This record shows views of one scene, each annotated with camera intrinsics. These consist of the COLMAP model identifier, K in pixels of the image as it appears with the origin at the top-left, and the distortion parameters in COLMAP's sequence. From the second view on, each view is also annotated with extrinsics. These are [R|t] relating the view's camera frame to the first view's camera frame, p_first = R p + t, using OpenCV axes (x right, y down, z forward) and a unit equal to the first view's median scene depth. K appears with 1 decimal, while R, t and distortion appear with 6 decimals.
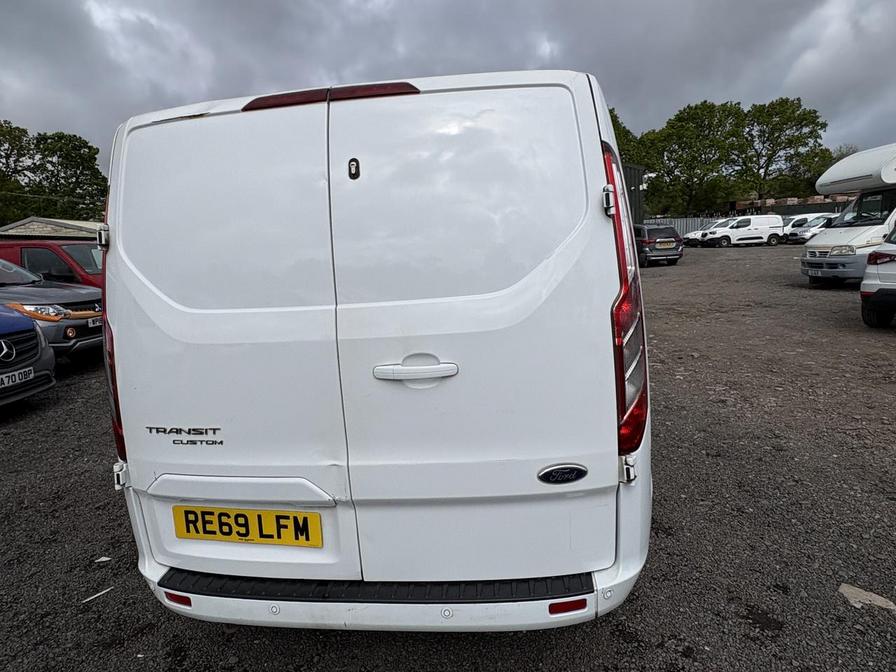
lens RADIAL K [[558.0, 0, 449.7], [0, 558.0, 334.5], [0, 0, 1]] dist [-0.002235, 0.000156]
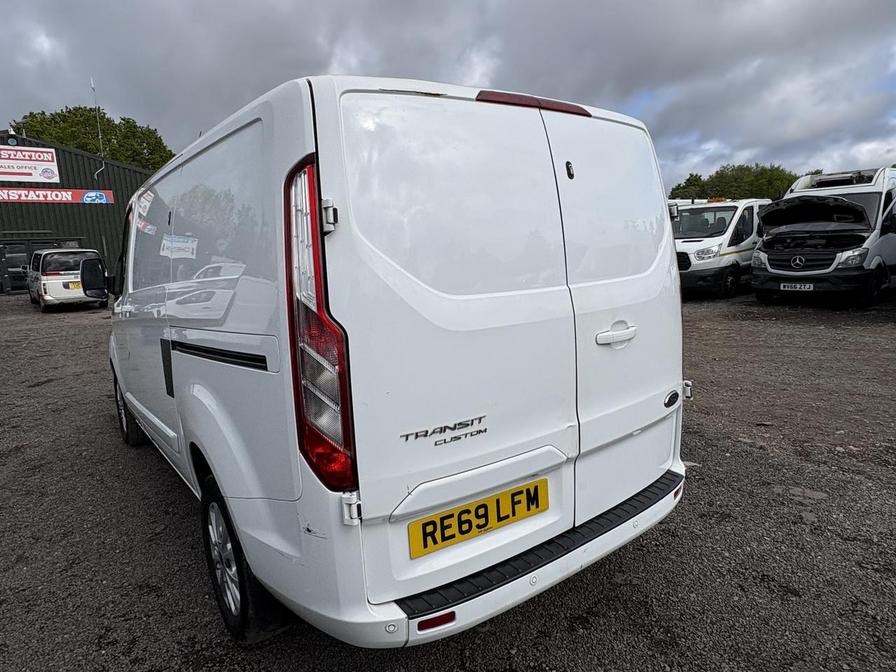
lens RADIAL K [[558.0, 0, 445.7], [0, 558.0, 338.9], [0, 0, 1]] dist [-0.002235, 0.000156]
pose [[0.722193, -0.086204, 0.686299, -0.095673], [0.115876, 0.993260, 0.002823, 0.001935], [-0.681917, 0.077487, 0.727314, 0.027334]]
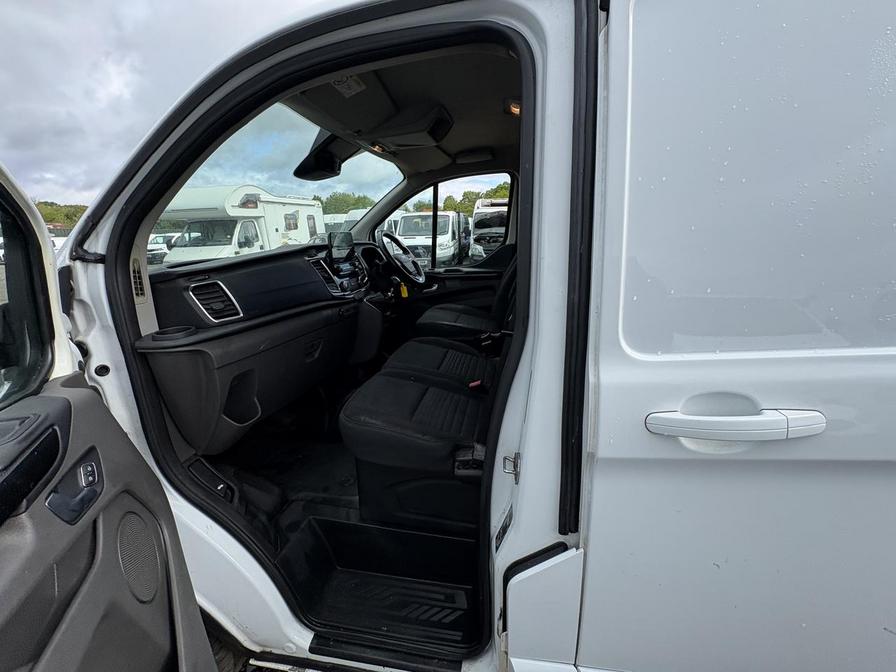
lens RADIAL K [[354.1, 0, 444.5], [0, 354.1, 335.3], [0, 0, 1]] dist [-0.002588, 0.000340]
pose [[0.045102, -0.219906, 0.974478, -0.076987], [0.183068, 0.960771, 0.208339, -0.033209], [-0.982065, 0.168999, 0.083591, 0.232481]]
